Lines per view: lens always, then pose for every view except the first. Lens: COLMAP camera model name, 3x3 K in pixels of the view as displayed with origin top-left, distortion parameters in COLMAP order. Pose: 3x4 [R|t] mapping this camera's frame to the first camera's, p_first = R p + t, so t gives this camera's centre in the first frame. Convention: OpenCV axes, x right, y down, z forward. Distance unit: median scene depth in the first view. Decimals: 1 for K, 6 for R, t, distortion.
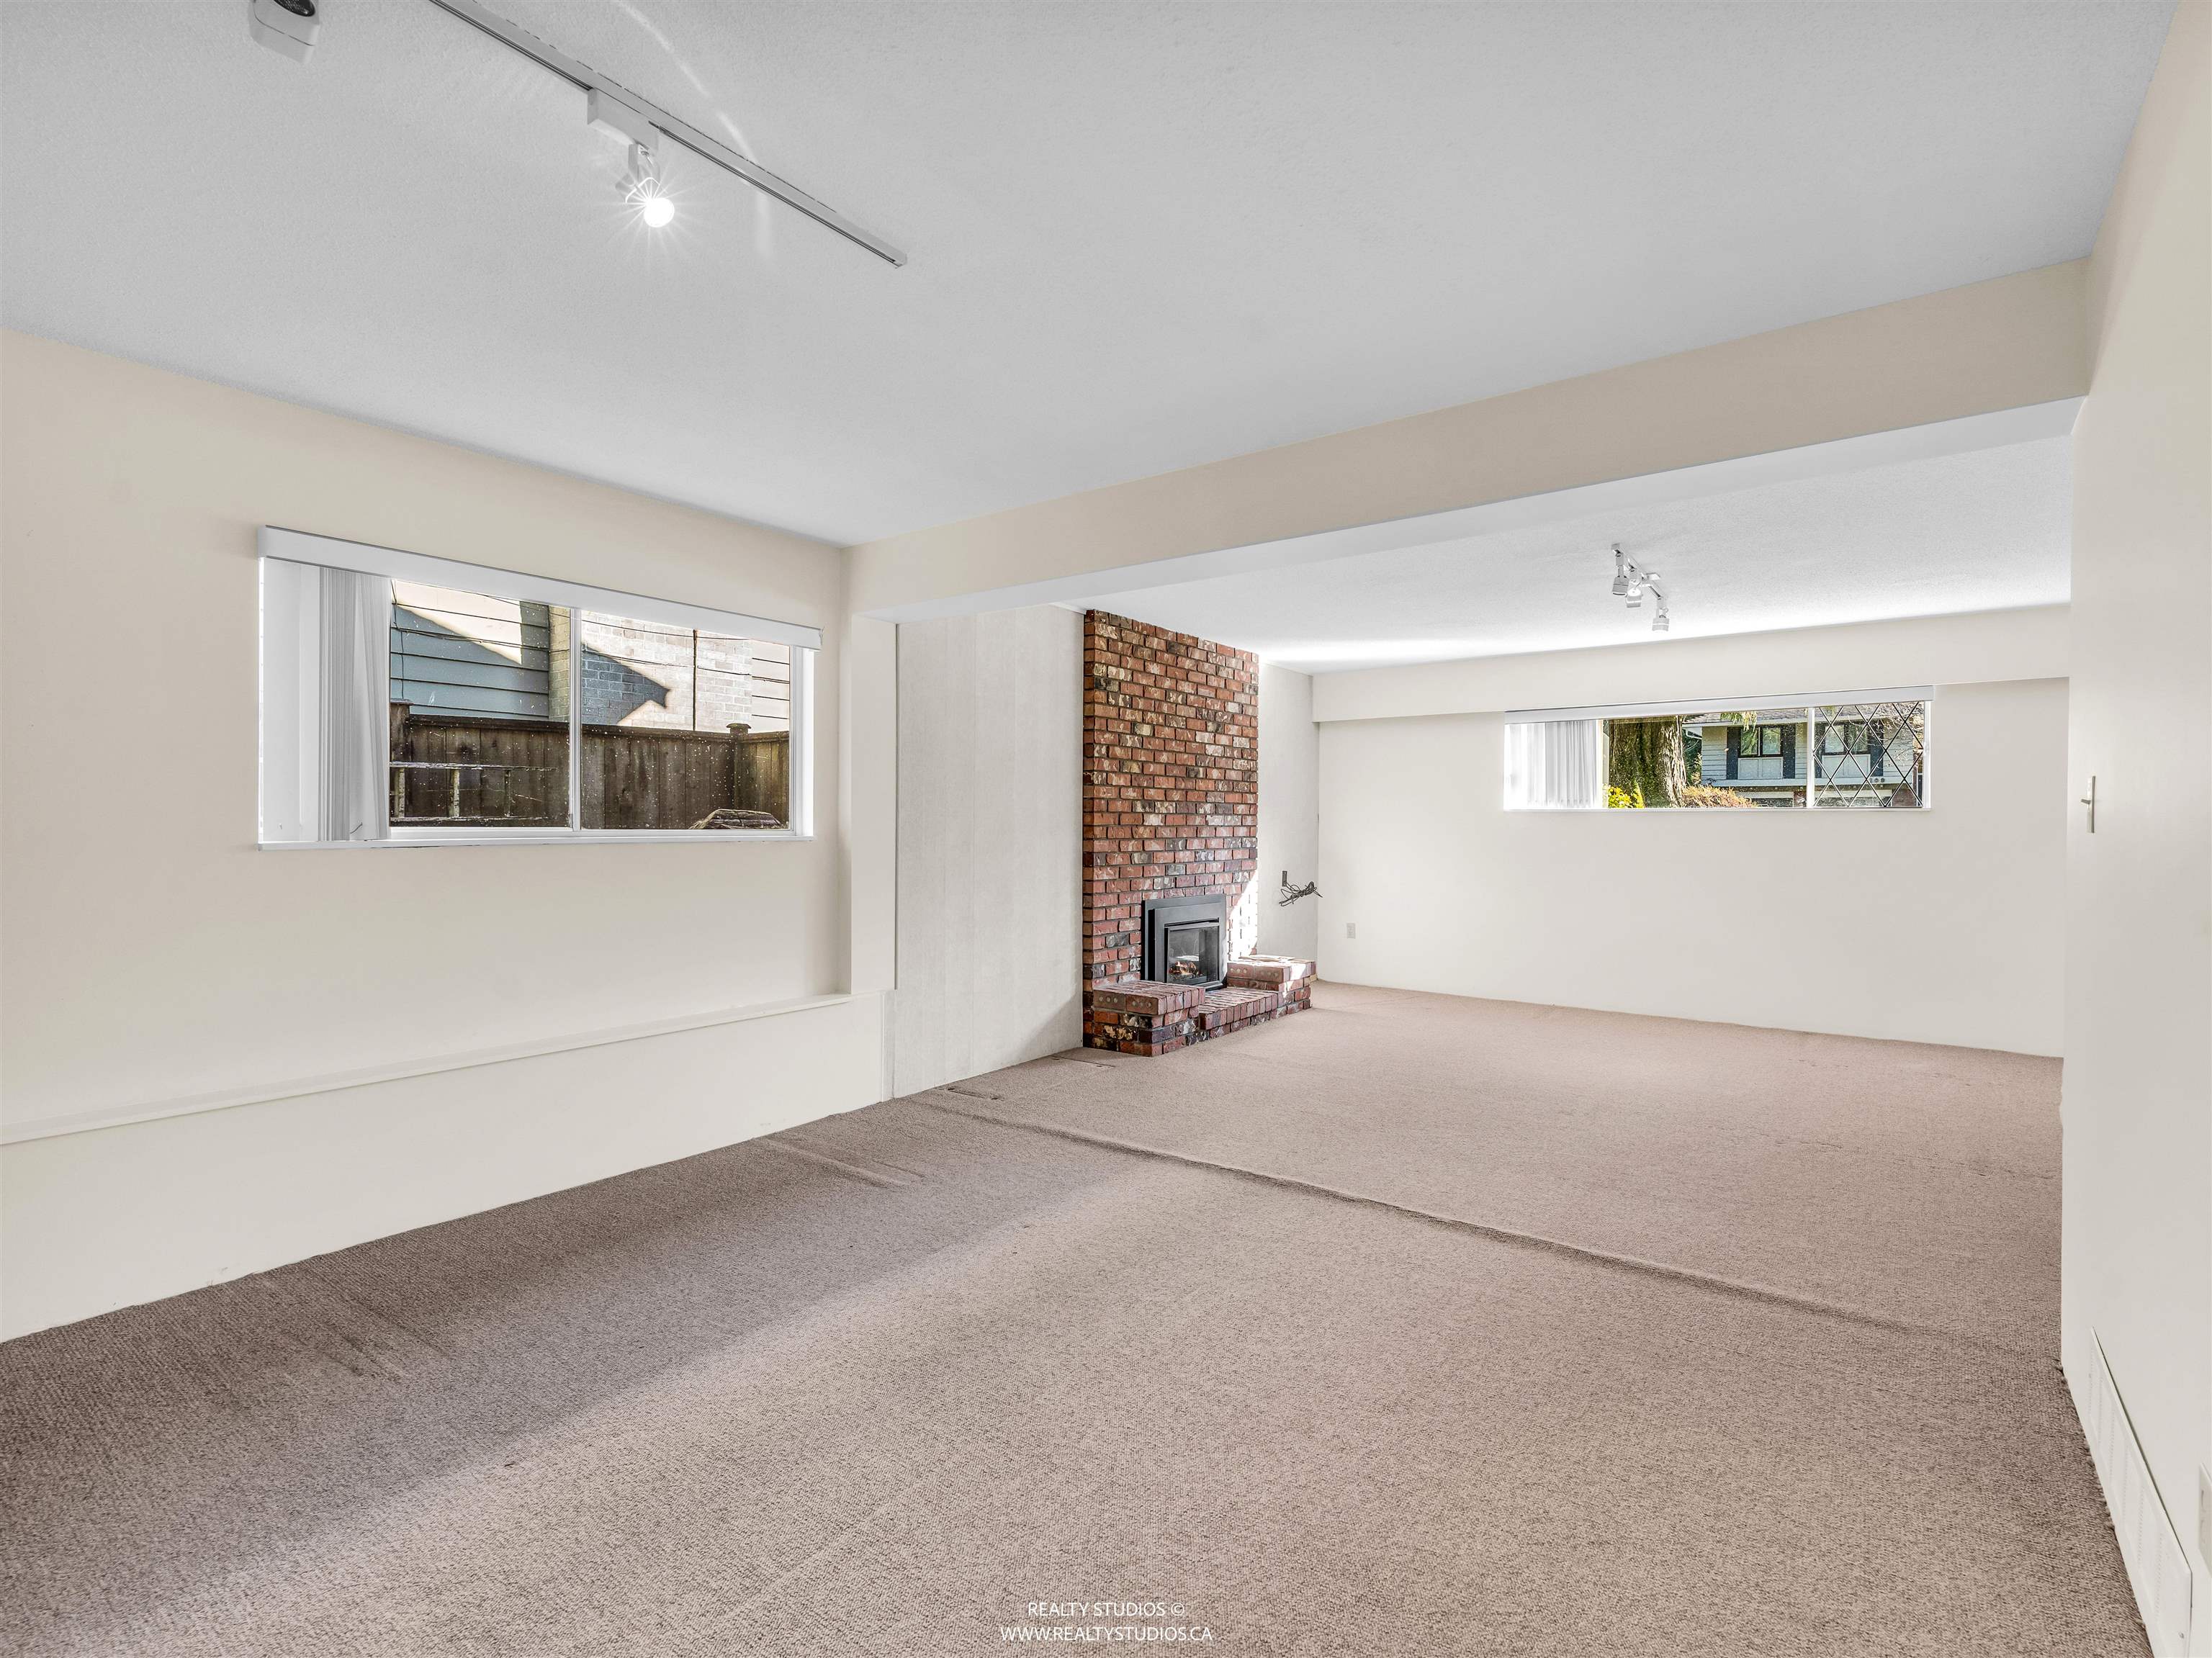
lens RADIAL K [[1029.0, 0, 1165.7], [0, 1029.0, 825.8], [0, 0, 1]] dist [0.000738, 0.000234]
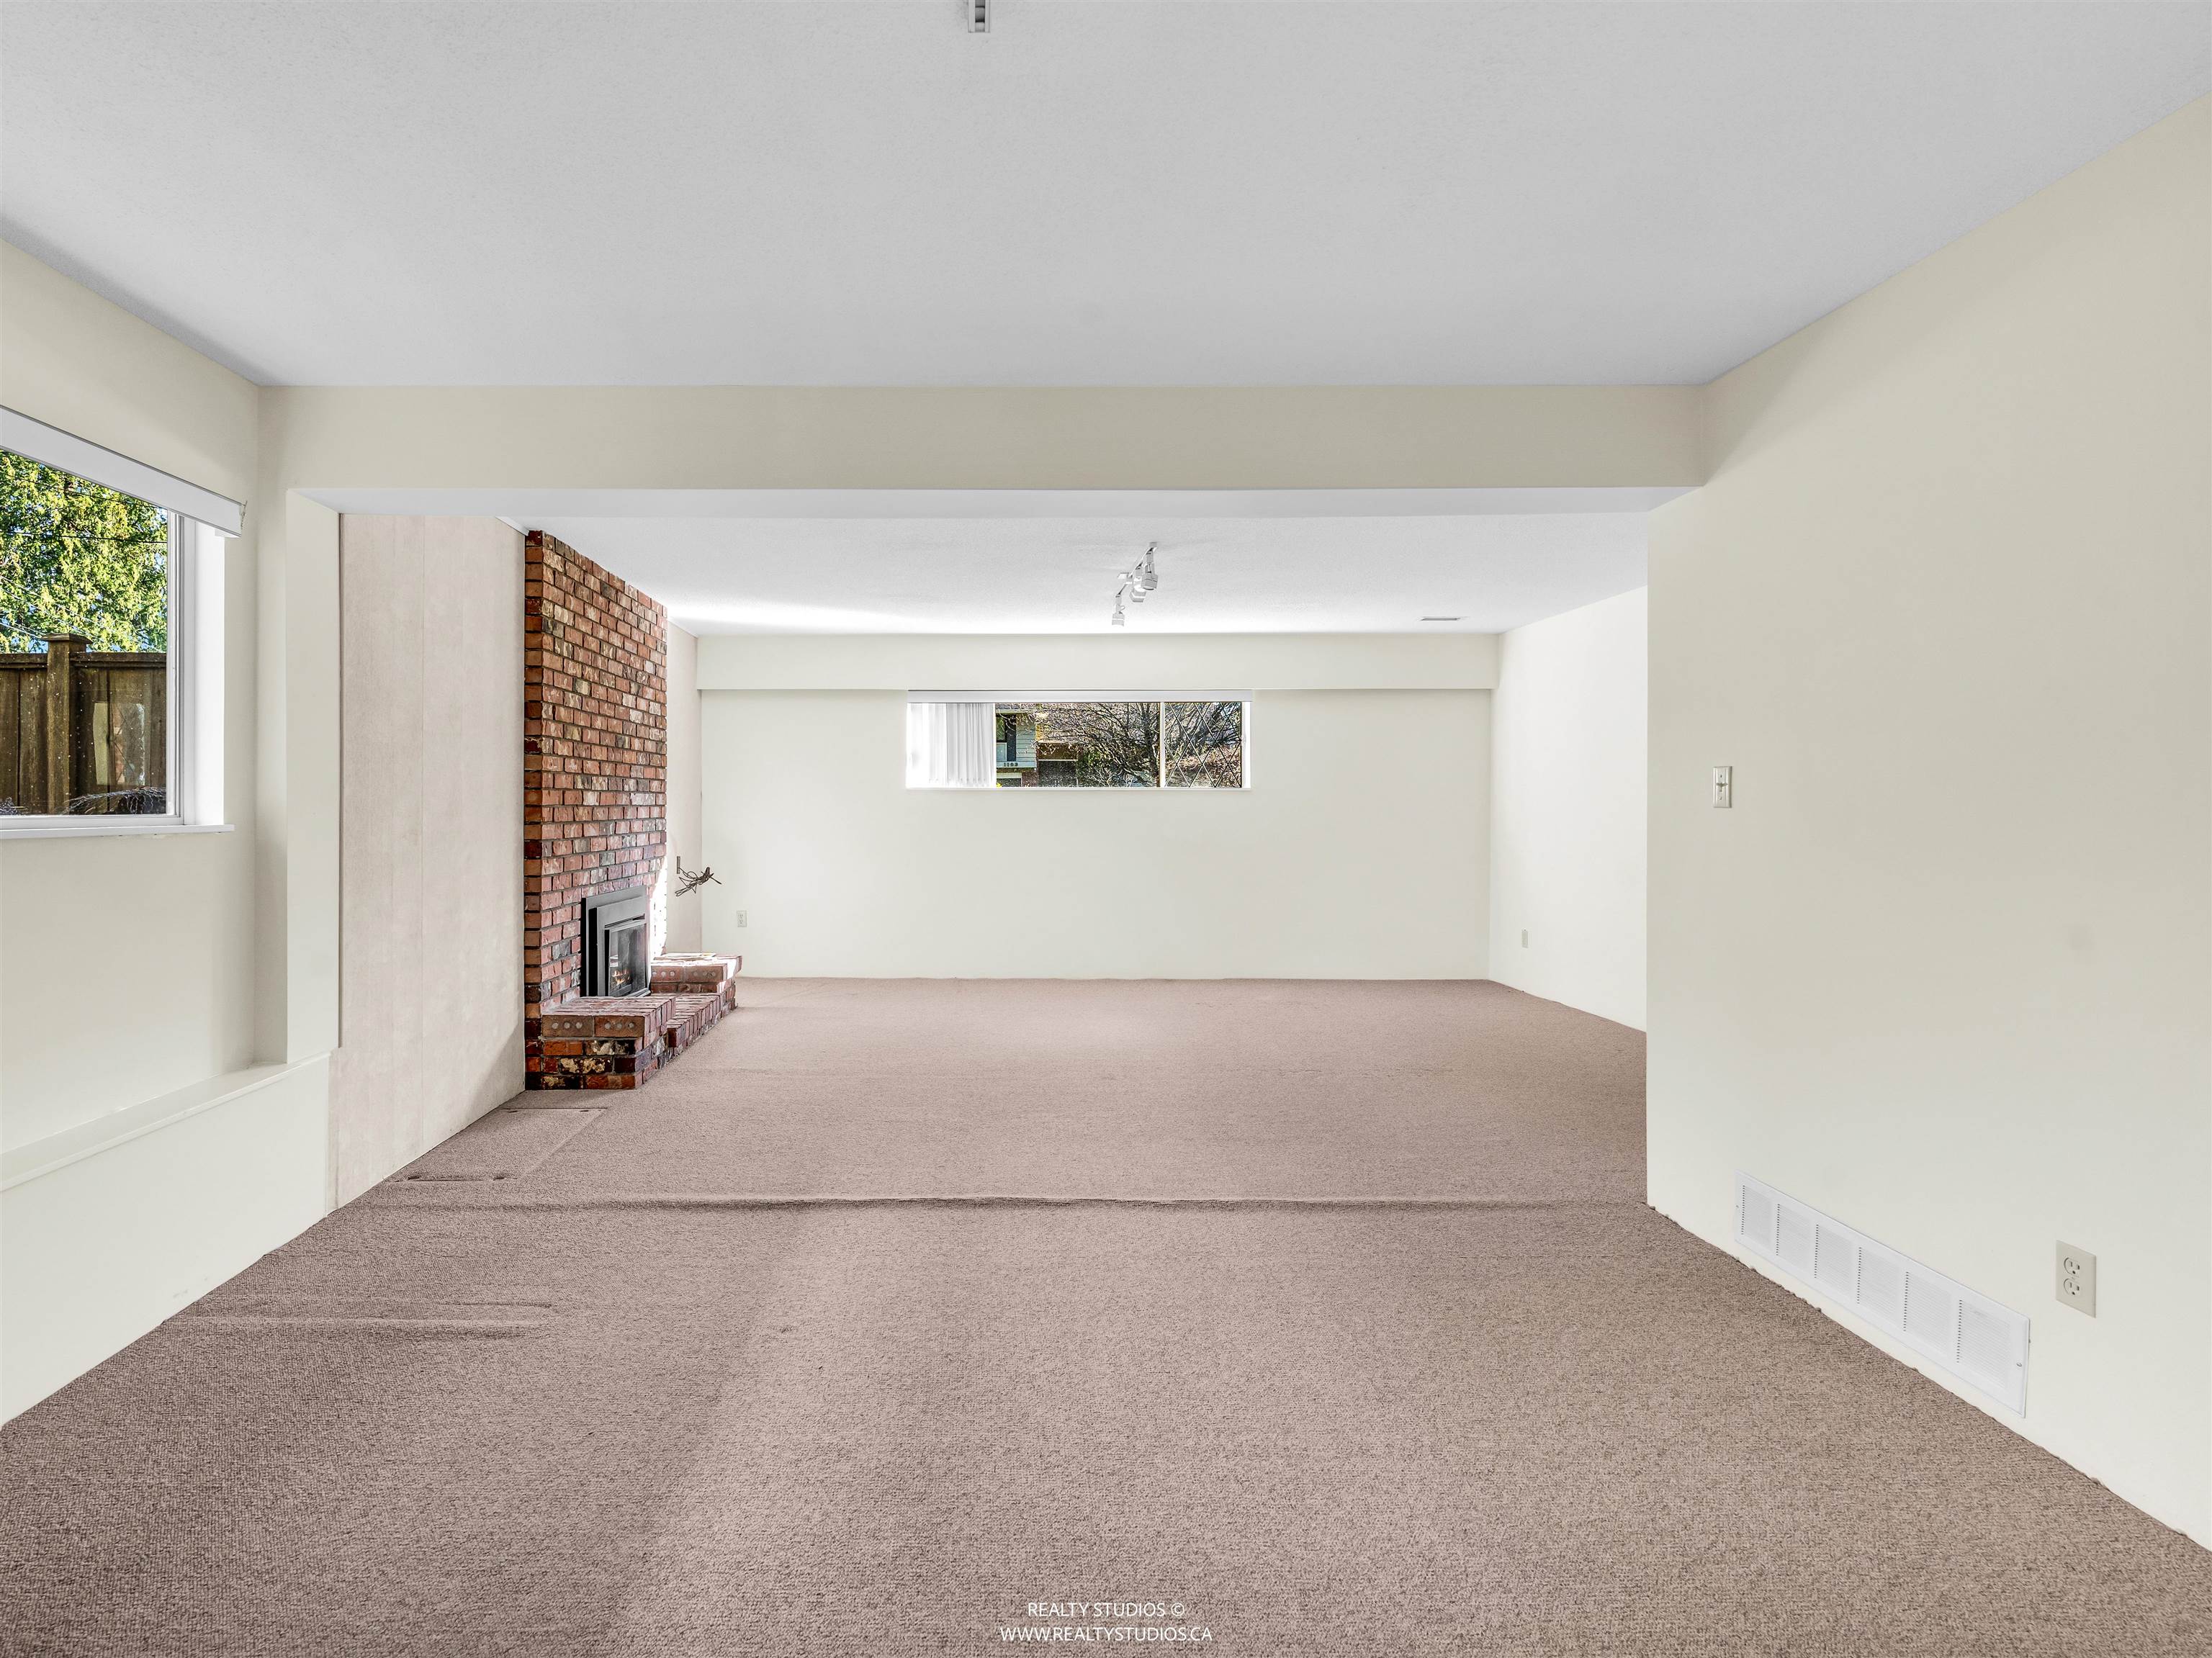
lens RADIAL K [[1055.0, 0, 974.2], [0, 1055.0, 797.6], [0, 0, 1]] dist [-0.000056, 0.000005]
pose [[0.822206, -0.000717, 0.569189, -0.233196], [0.004336, 0.999978, -0.005005, -0.000934], [-0.569173, 0.006583, 0.822191, 0.136745]]
